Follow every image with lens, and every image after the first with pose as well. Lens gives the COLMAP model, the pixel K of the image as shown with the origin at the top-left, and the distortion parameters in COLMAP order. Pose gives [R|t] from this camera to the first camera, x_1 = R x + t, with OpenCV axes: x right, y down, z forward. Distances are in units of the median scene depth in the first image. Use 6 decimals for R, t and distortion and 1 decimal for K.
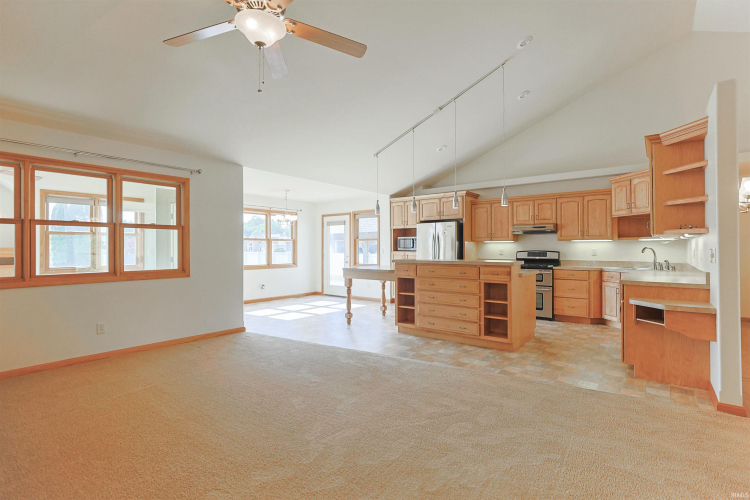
lens RADIAL K [[361.9, 0, 382.0], [0, 361.9, 246.4], [0, 0, 1]] dist [-0.013999, 0.009015]
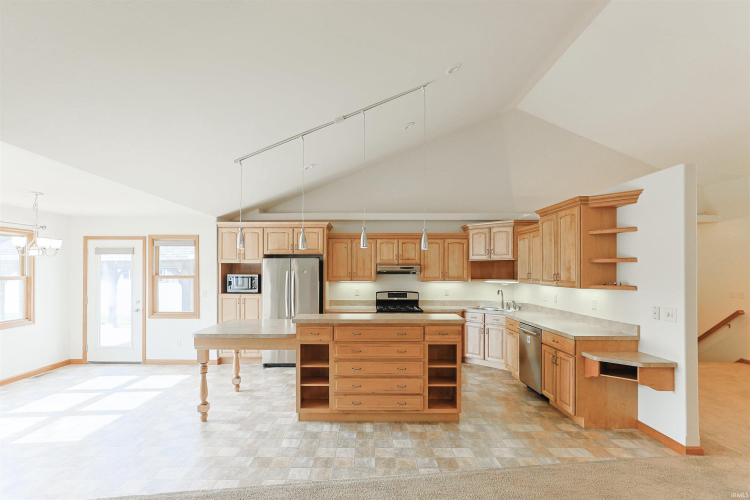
lens RADIAL K [[361.9, 0, 370.5], [0, 361.9, 271.3], [0, 0, 1]] dist [-0.013999, 0.009015]
pose [[0.793923, 0.001151, 0.608017, -0.260402], [-0.006176, 0.999962, 0.006172, -0.057089], [-0.607987, -0.008655, 0.793900, 0.343830]]
